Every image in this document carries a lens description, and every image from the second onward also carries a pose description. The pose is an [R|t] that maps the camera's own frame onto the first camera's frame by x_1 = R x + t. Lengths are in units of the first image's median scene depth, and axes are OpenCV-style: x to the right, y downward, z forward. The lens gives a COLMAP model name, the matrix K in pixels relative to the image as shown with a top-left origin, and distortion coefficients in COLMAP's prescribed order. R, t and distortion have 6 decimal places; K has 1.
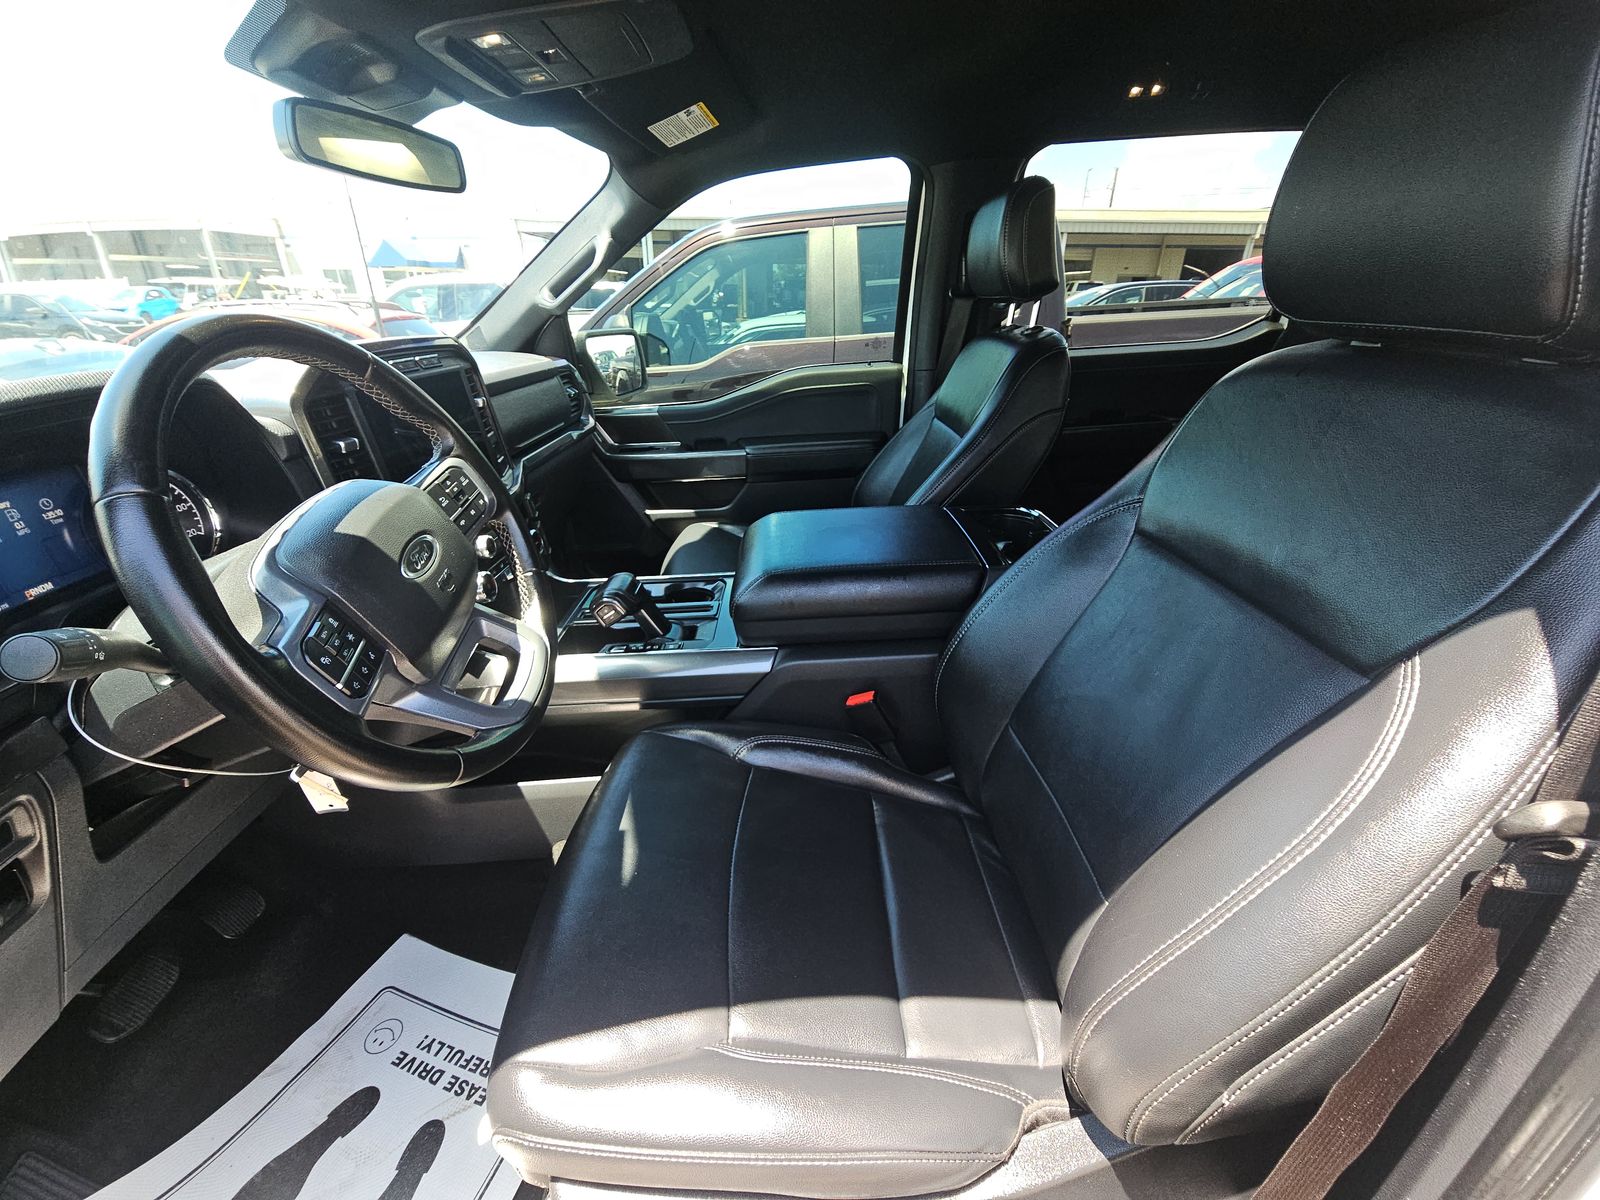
lens RADIAL K [[647.8, 0, 779.6], [0, 647.8, 597.4], [0, 0, 1]] dist [0.011102, -0.011084]
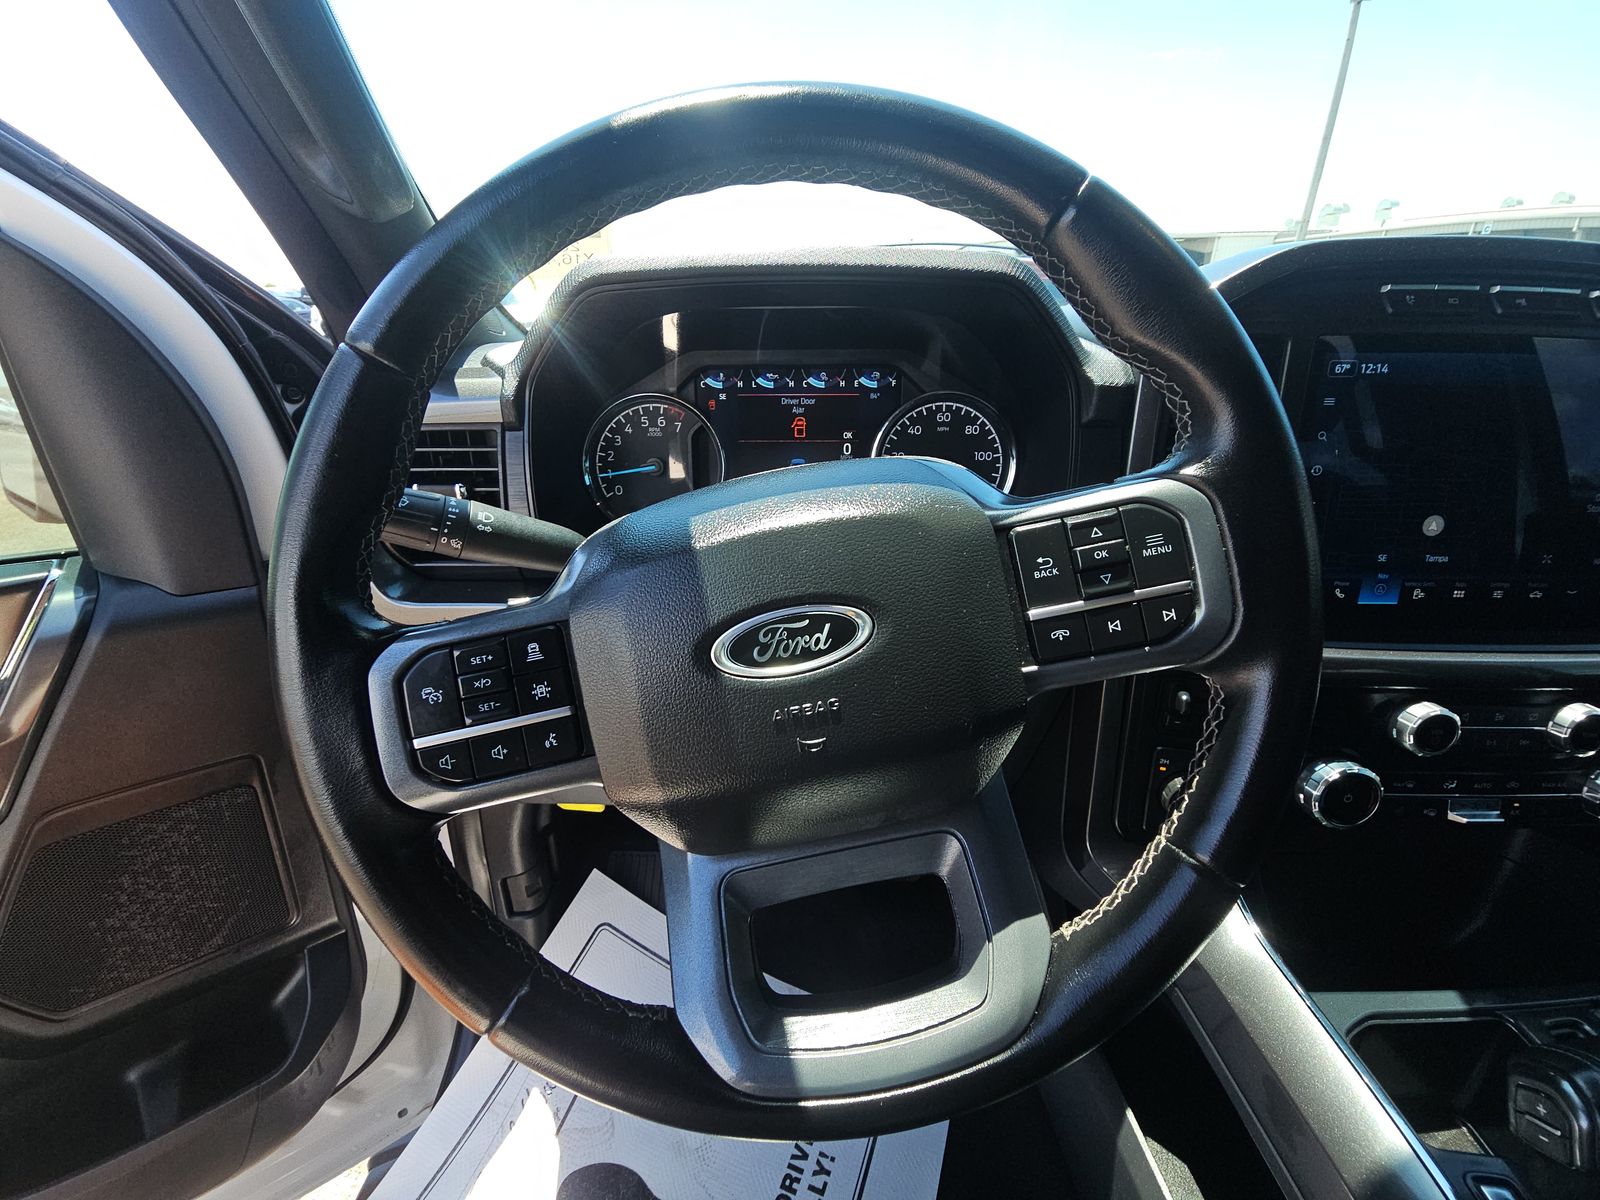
lens RADIAL K [[655.8, 0, 789.4], [0, 655.8, 592.5], [0, 0, 1]] dist [-0.000809, -0.005963]
pose [[-0.001772, 0.406344, -0.913719, -0.132262], [-0.408169, 0.833847, 0.371615, -0.201136], [0.912905, 0.373610, 0.164379, 0.728038]]
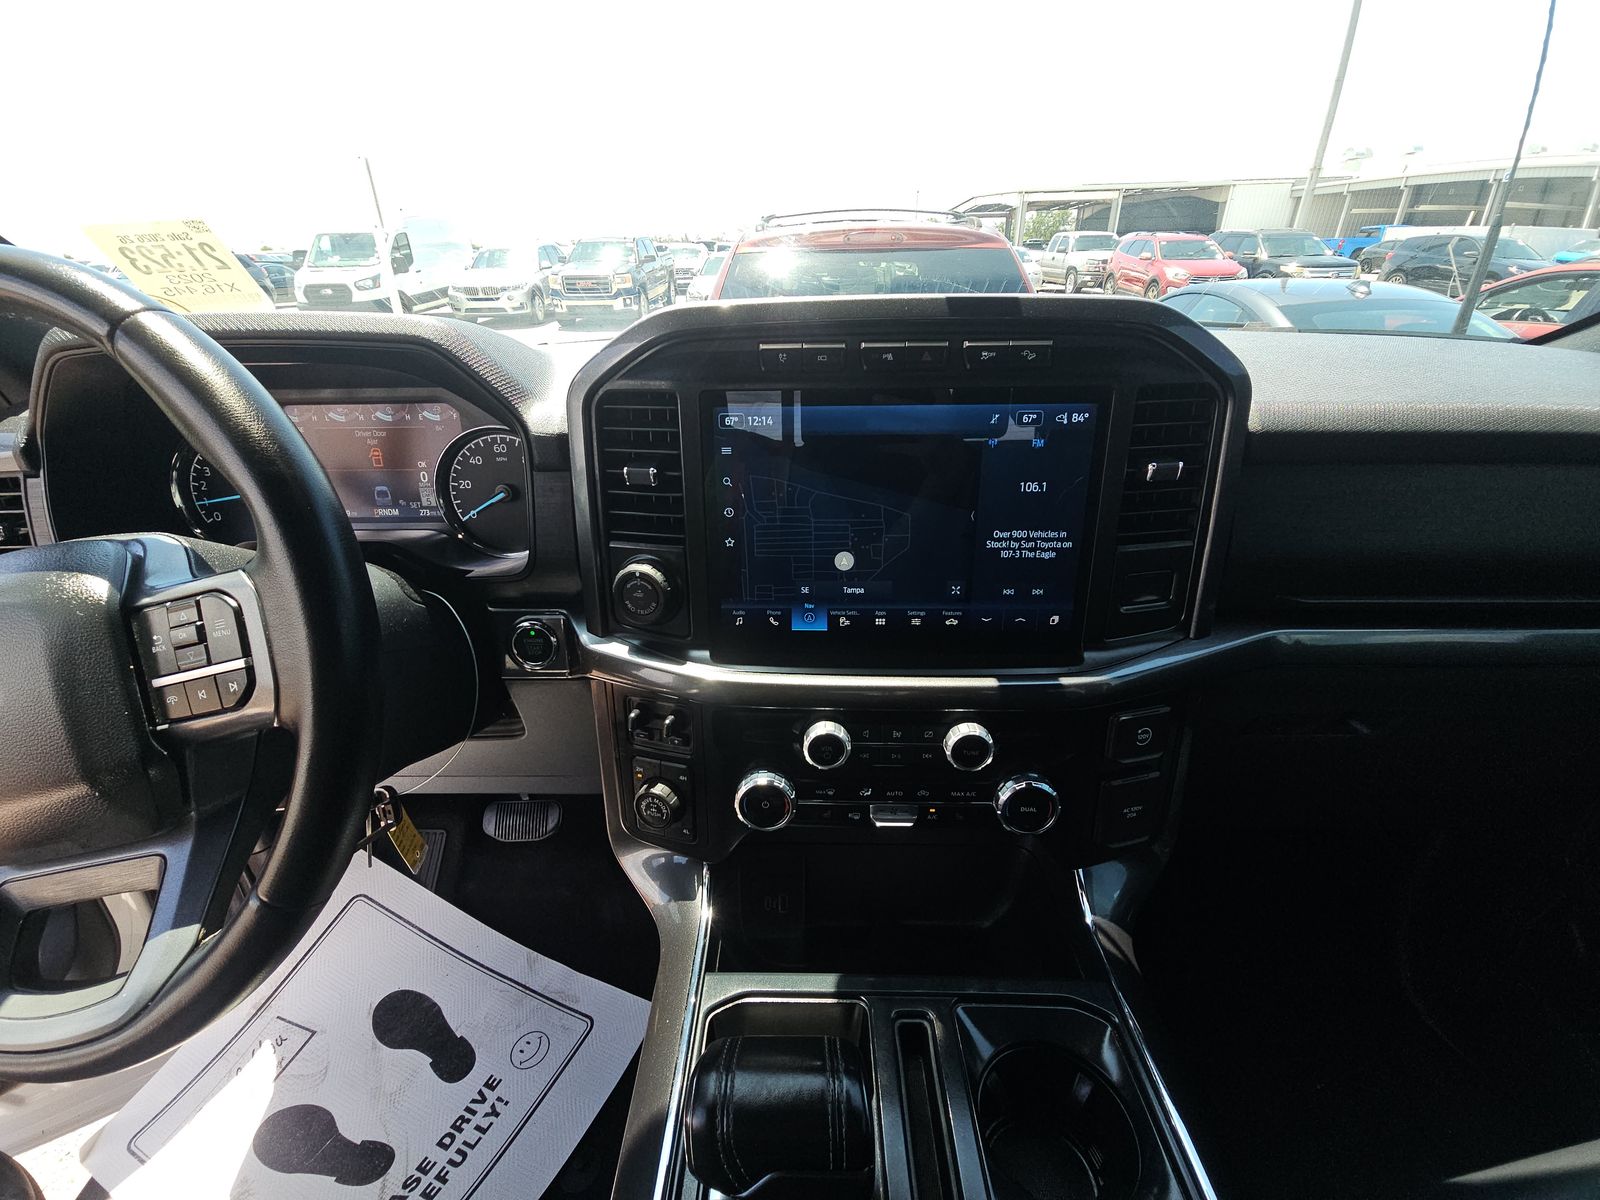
lens RADIAL K [[647.8, 0, 779.6], [0, 647.8, 597.4], [0, 0, 1]] dist [0.011102, -0.011084]
pose [[-0.006080, 0.461955, -0.886882, -0.109758], [-0.400513, 0.811530, 0.425452, -0.475304], [0.916271, 0.357795, 0.180085, 1.150971]]
